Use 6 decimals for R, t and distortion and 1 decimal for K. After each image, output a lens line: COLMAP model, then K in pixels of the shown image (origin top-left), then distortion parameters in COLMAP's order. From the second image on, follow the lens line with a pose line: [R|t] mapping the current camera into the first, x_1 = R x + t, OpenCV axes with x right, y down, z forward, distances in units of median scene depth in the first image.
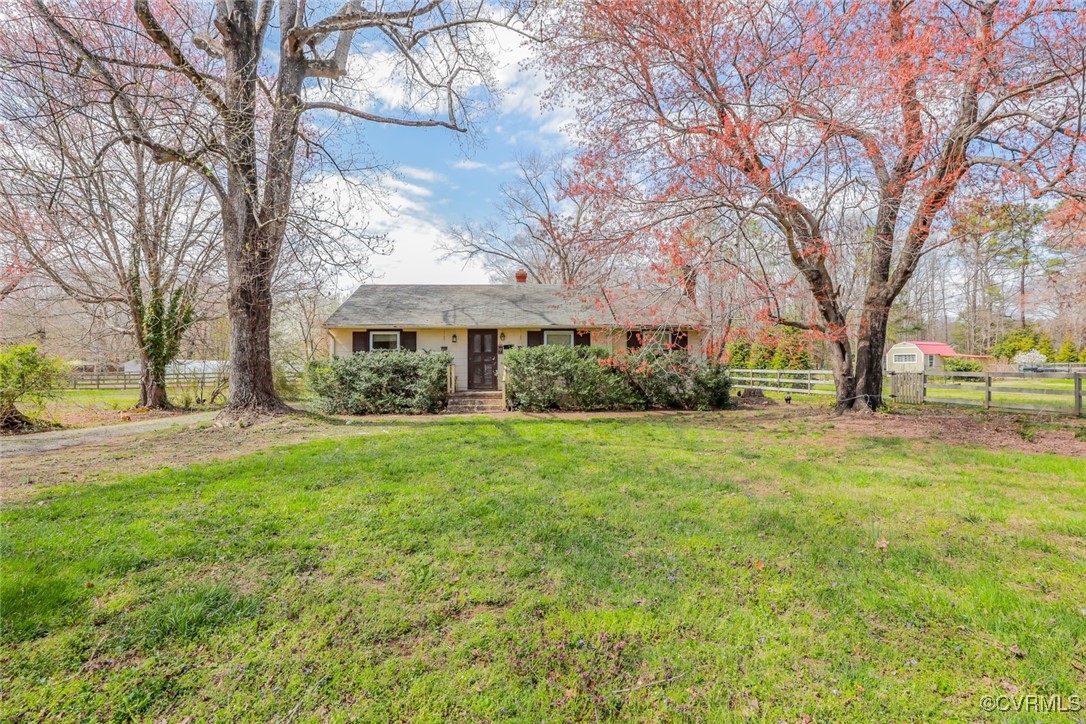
lens RADIAL K [[495.9, 0, 540.6], [0, 495.9, 359.0], [0, 0, 1]] dist [-0.035210, 0.005155]
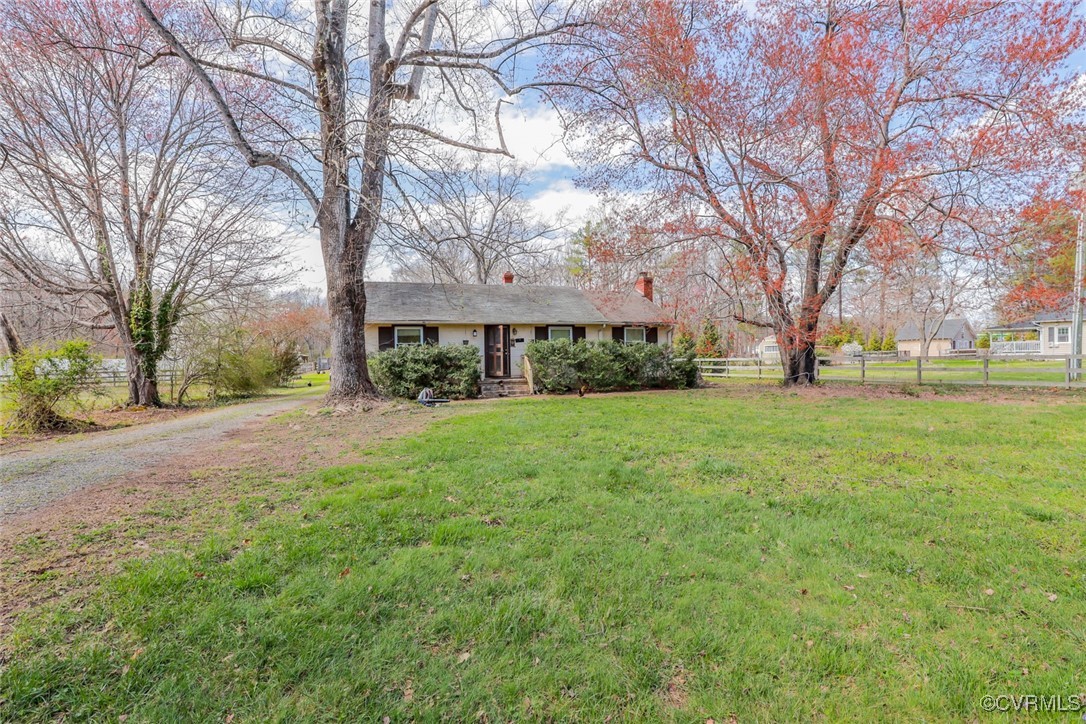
lens RADIAL K [[495.9, 0, 546.1], [0, 495.9, 362.9], [0, 0, 1]] dist [-0.035210, 0.005155]
pose [[0.966006, -0.015686, 0.258043, -0.306432], [0.010536, 0.999717, 0.021327, 0.004169], [-0.258305, -0.017883, 0.965898, -0.132011]]
